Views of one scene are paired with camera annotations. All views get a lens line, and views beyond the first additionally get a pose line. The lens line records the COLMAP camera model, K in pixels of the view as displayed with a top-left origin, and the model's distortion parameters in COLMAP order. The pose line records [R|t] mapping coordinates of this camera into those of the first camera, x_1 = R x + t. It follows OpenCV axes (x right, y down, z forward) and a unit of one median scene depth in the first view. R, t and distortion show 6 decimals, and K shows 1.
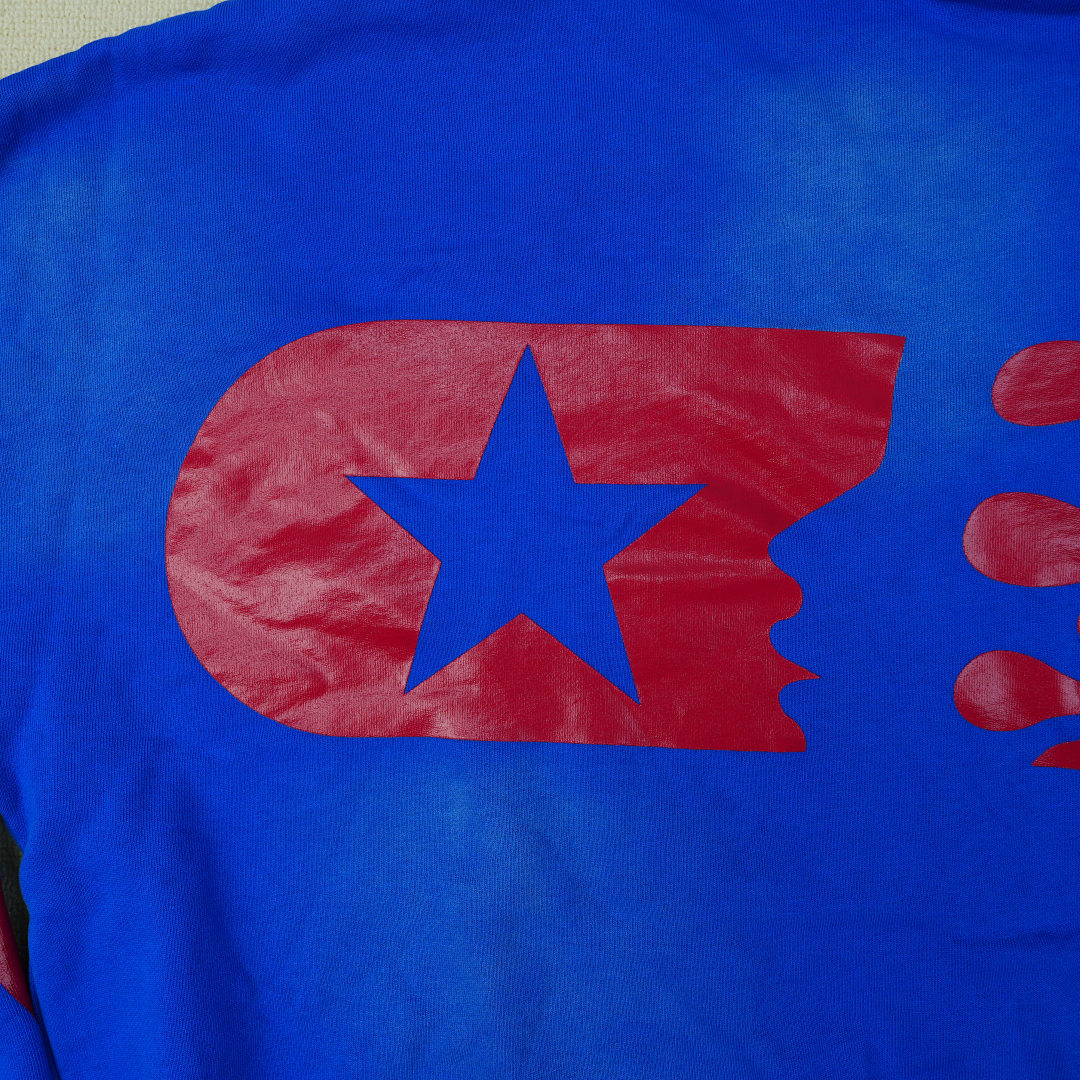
lens RADIAL K [[982.2, 0, 574.8], [0, 982.2, 540.5], [0, 0, 1]] dist [-0.004961, -0.000924]
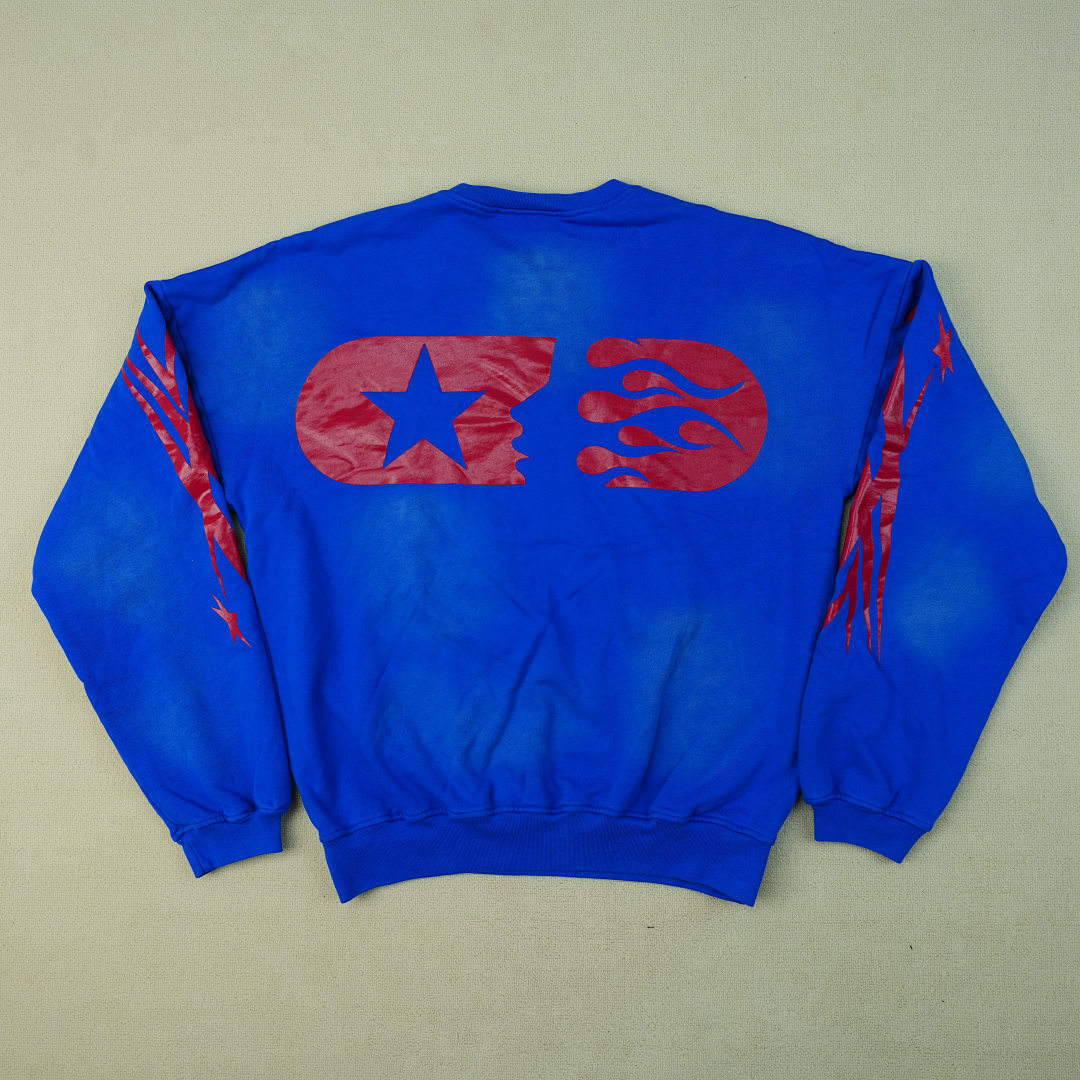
lens RADIAL K [[1183.7, 0, 516.4], [0, 1183.7, 542.6], [0, 0, 1]] dist [-0.003355, 0.003617]
pose [[0.999679, -0.020961, -0.014256, 0.250095], [0.019876, 0.997173, -0.072457, 0.615818], [0.015735, 0.072151, 0.997270, -2.325935]]
